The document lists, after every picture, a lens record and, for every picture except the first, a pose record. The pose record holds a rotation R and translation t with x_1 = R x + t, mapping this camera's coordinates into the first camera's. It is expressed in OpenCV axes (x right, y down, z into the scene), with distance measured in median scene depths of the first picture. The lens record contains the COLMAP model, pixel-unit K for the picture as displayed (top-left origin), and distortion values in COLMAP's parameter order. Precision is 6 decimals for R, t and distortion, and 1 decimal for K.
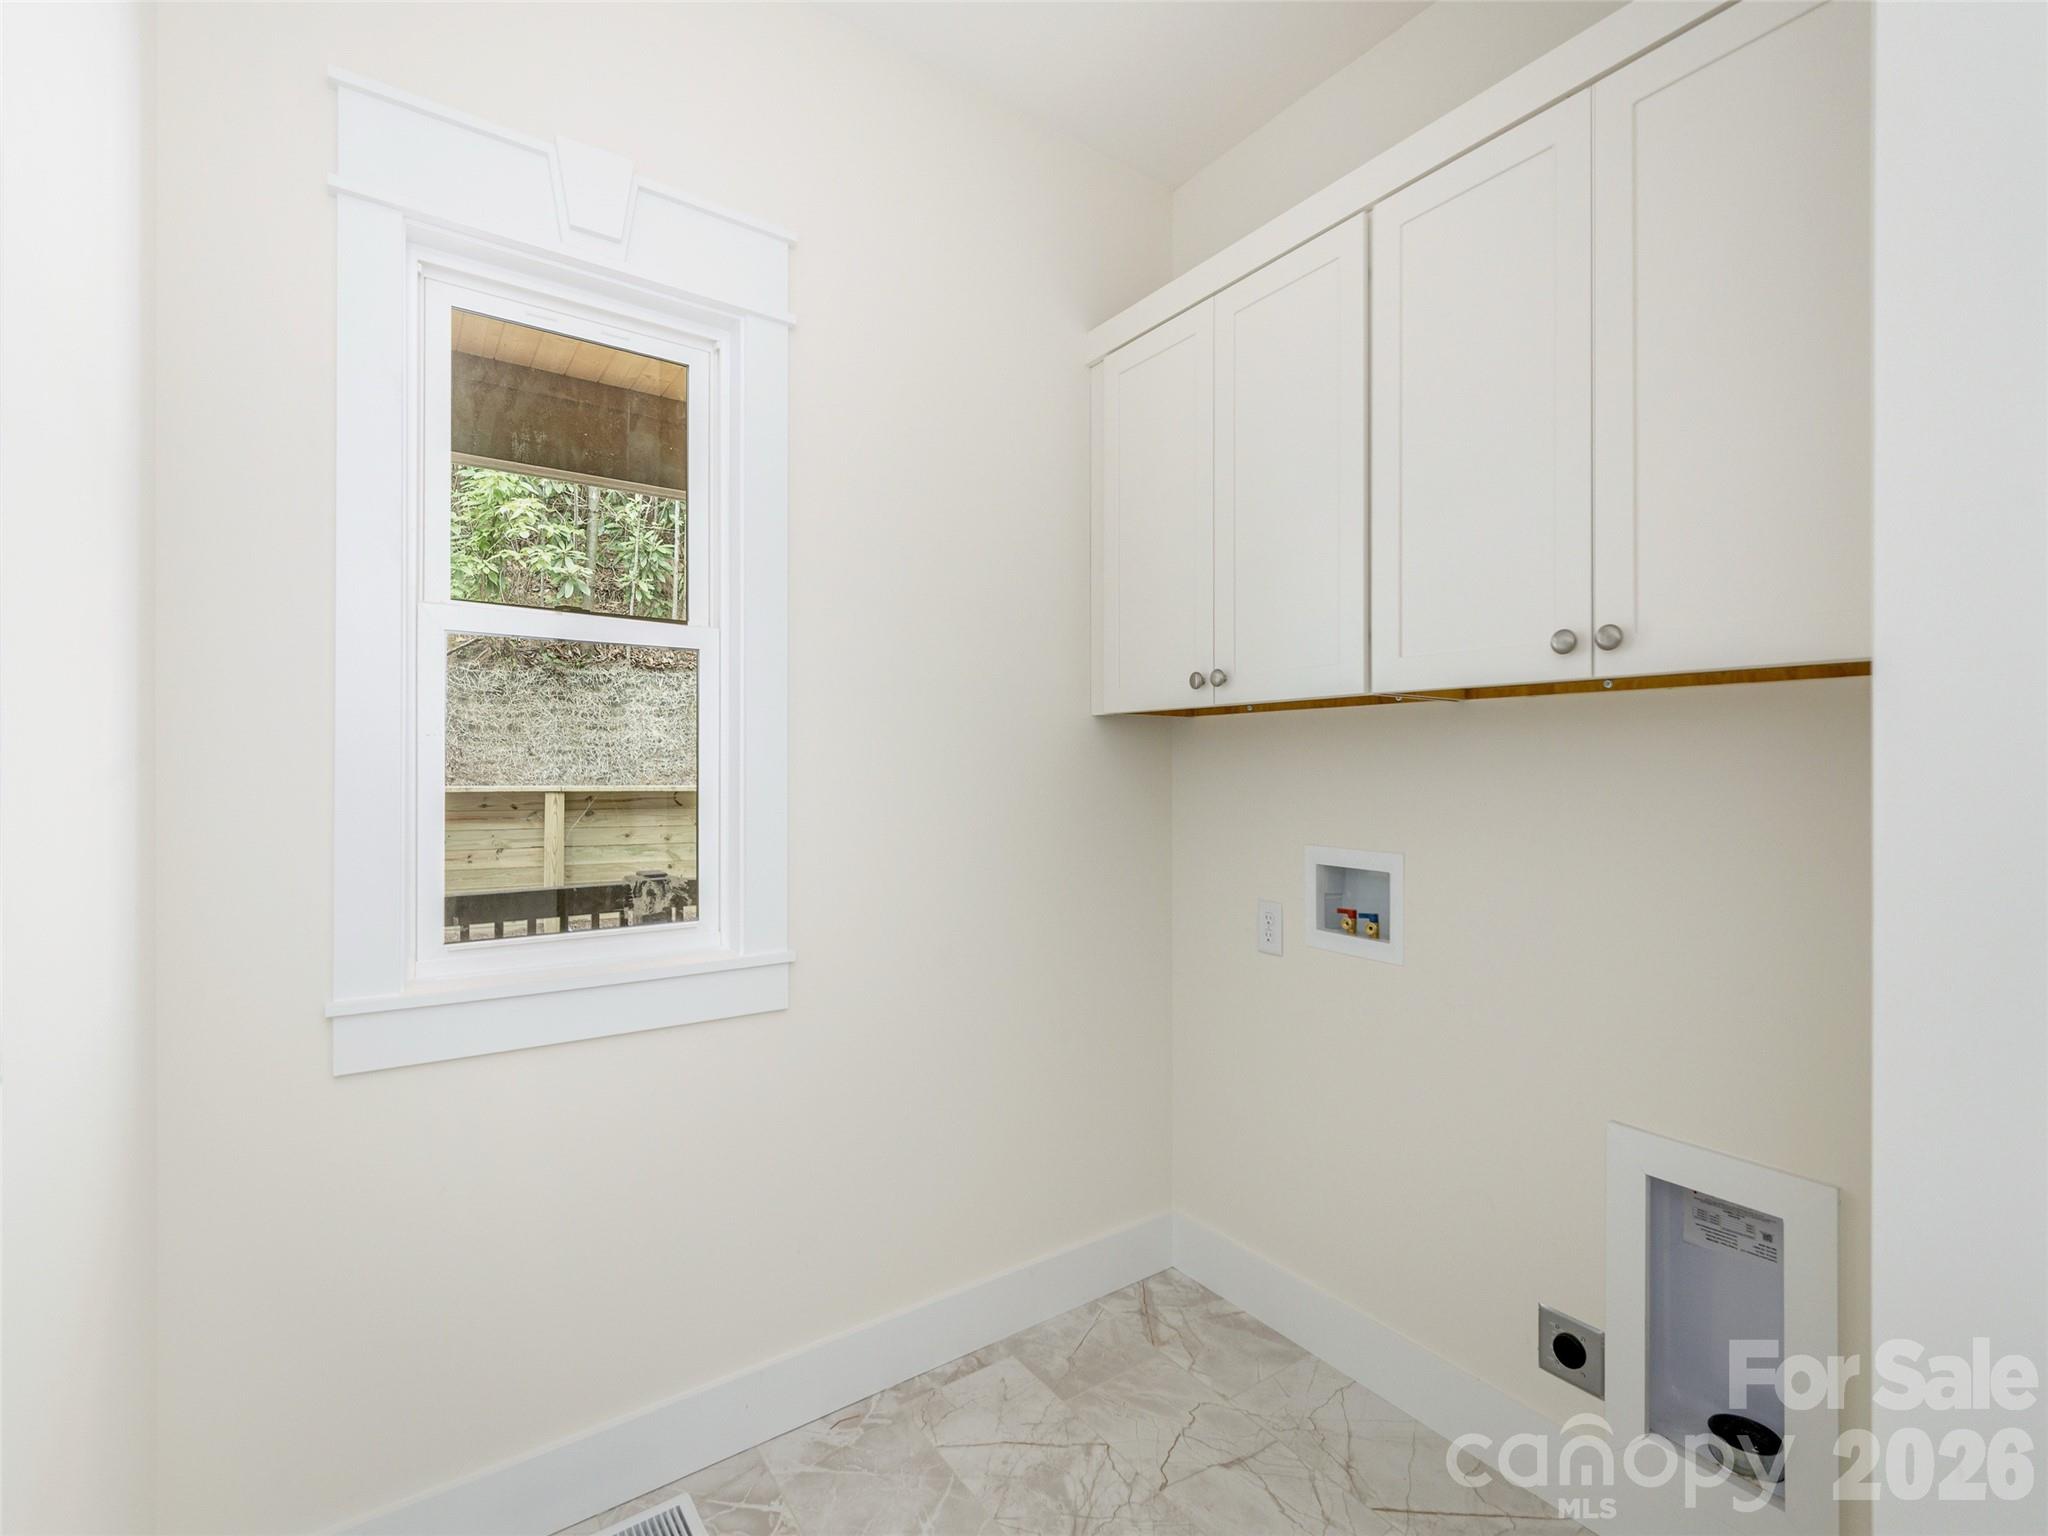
lens RADIAL K [[894.5, 0, 1023.2], [0, 894.5, 763.1], [0, 0, 1]] dist [0.008038, -0.000514]
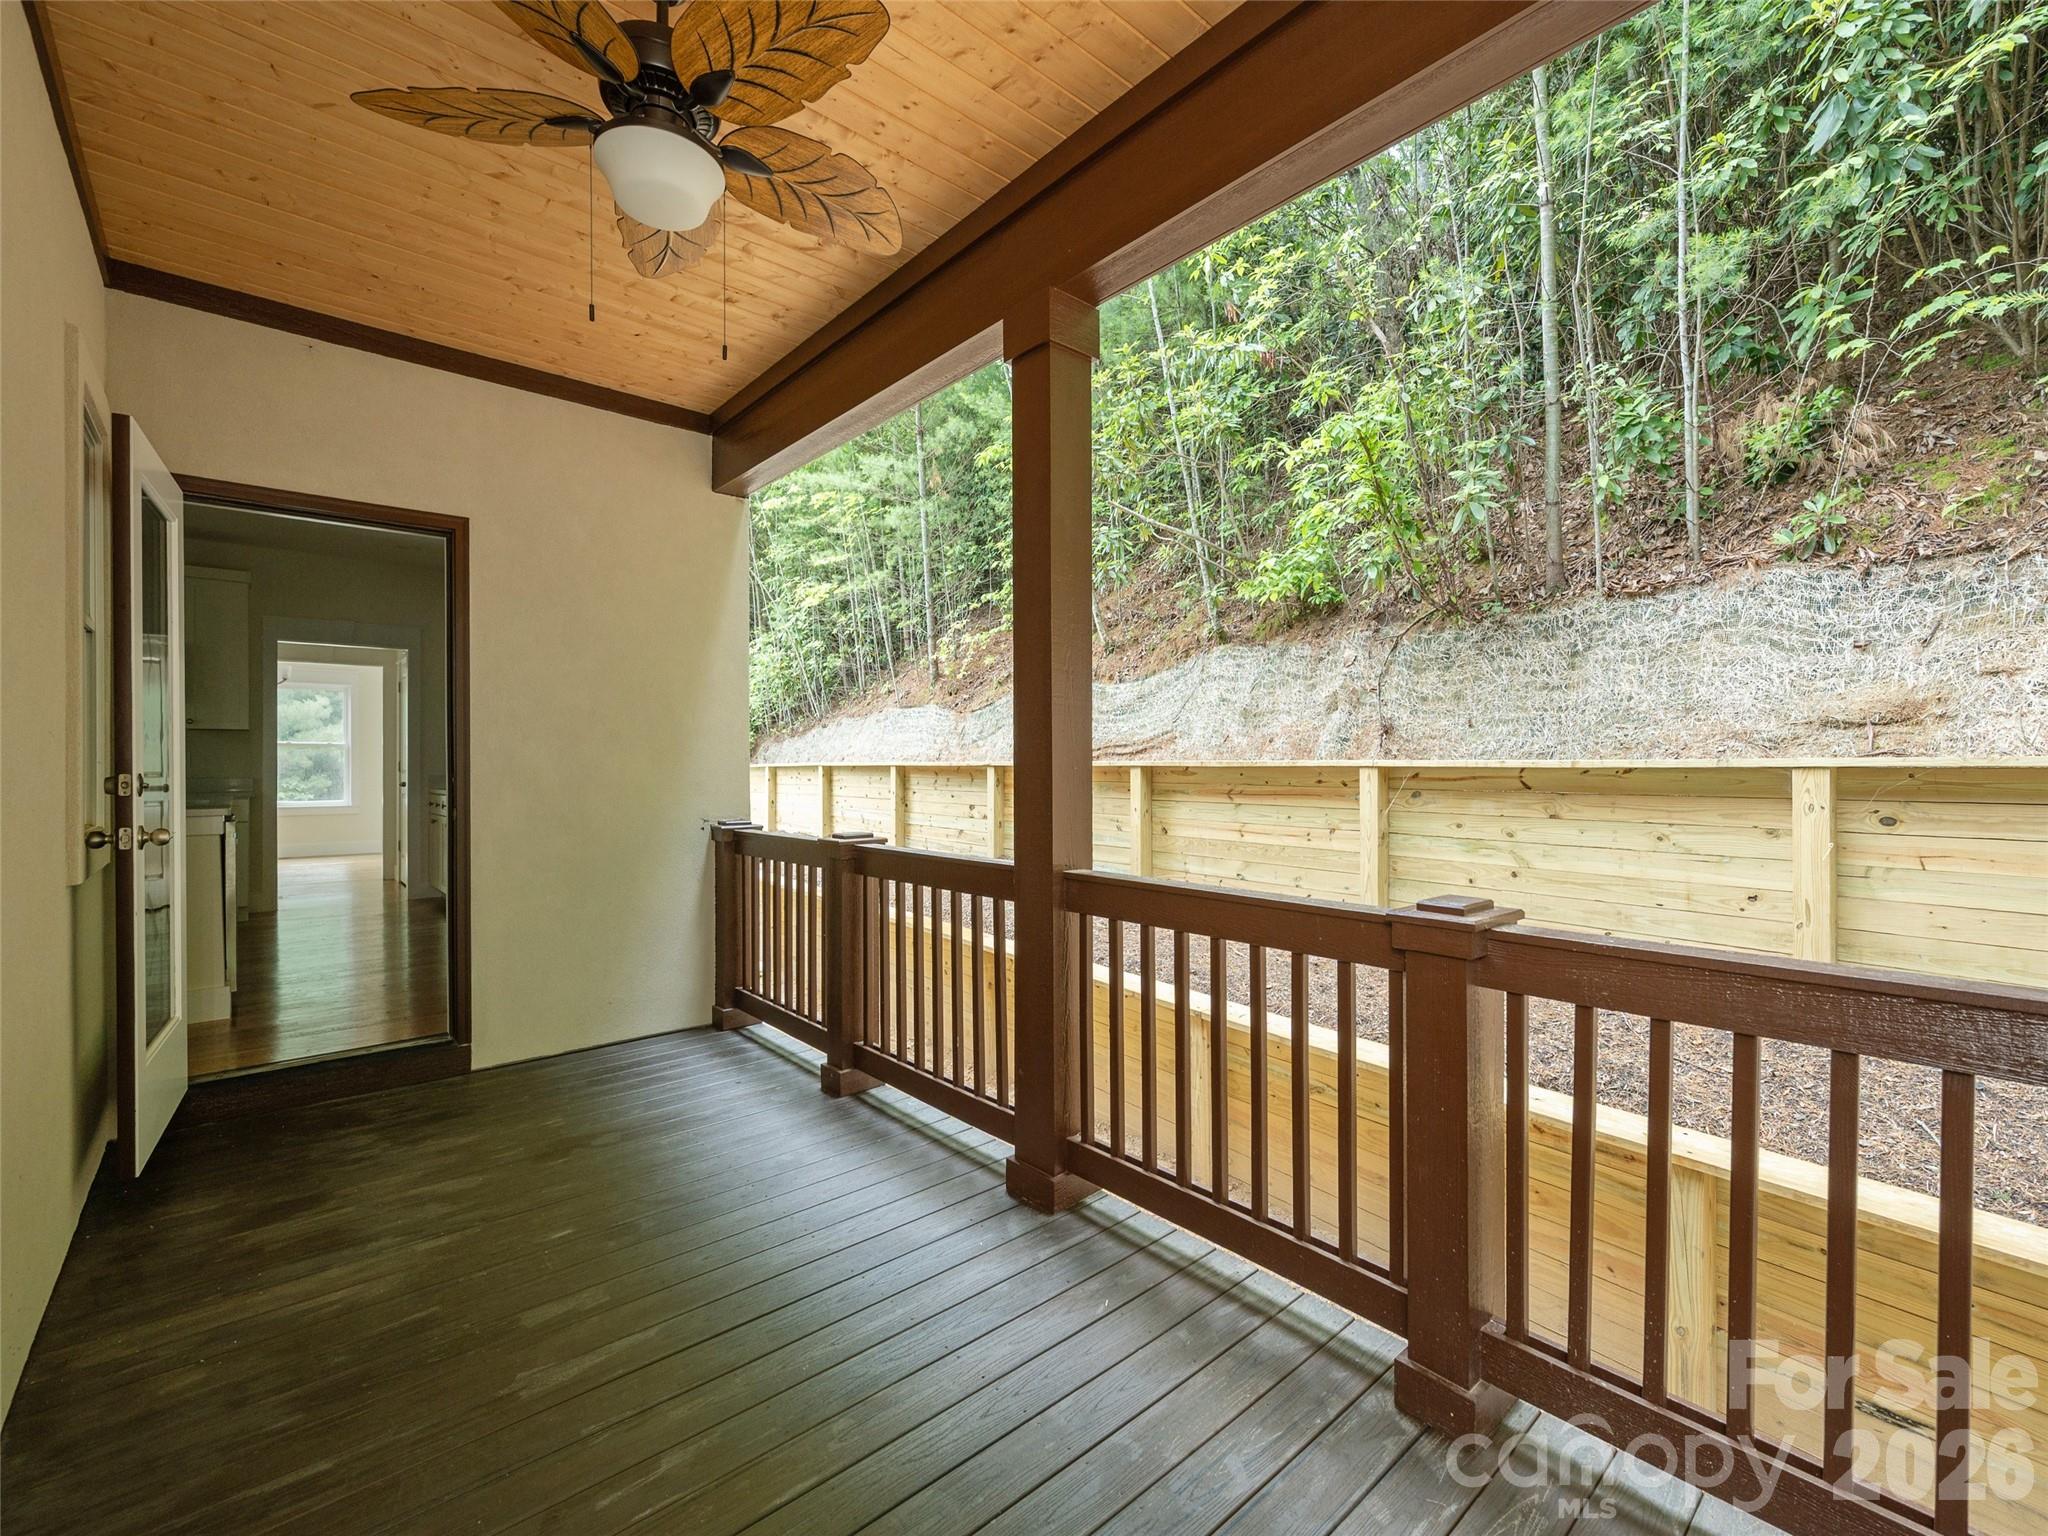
lens RADIAL K [[894.5, 0, 1060.8], [0, 894.5, 768.6], [0, 0, 1]] dist [0.008038, -0.000514]
pose [[0.119220, 0.001088, -0.992867, 0.240267], [0.011439, 0.999932, 0.002469, 0.023817], [0.992802, -0.011652, 0.119199, 0.511620]]
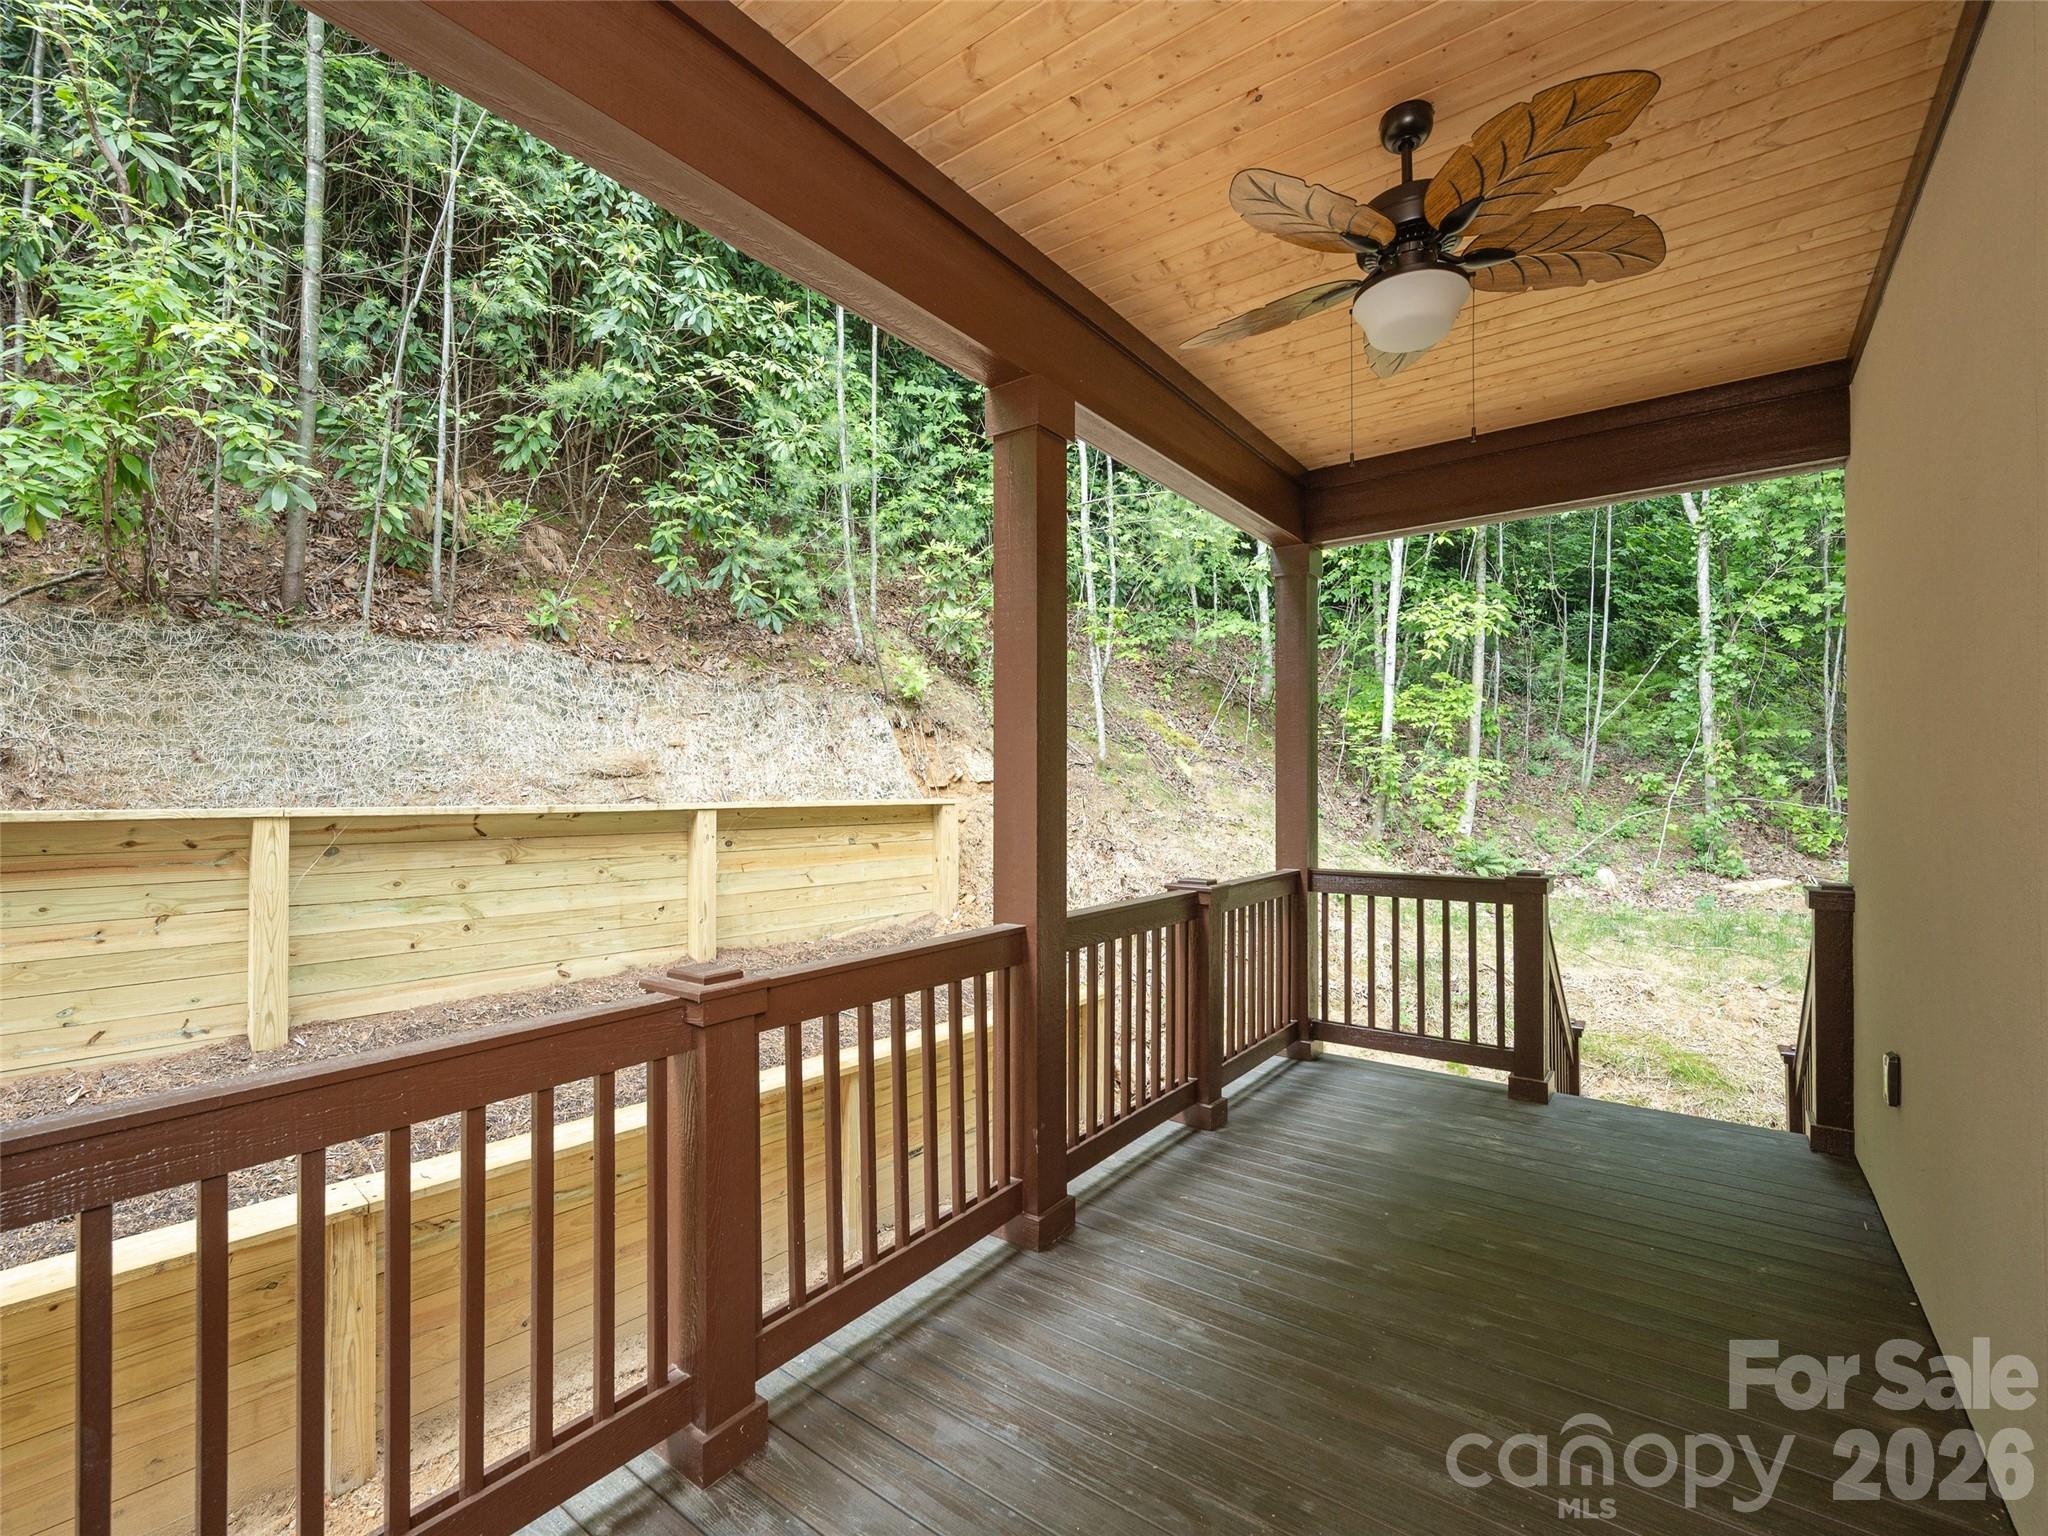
lens RADIAL K [[894.5, 0, 1012.7], [0, 894.5, 780.2], [0, 0, 1]] dist [0.008038, -0.000514]
pose [[0.956625, -0.002872, 0.291307, -0.183214], [0.003141, 0.999995, -0.000457, 0.006978], [-0.291304, 0.001352, 0.956629, 0.224903]]
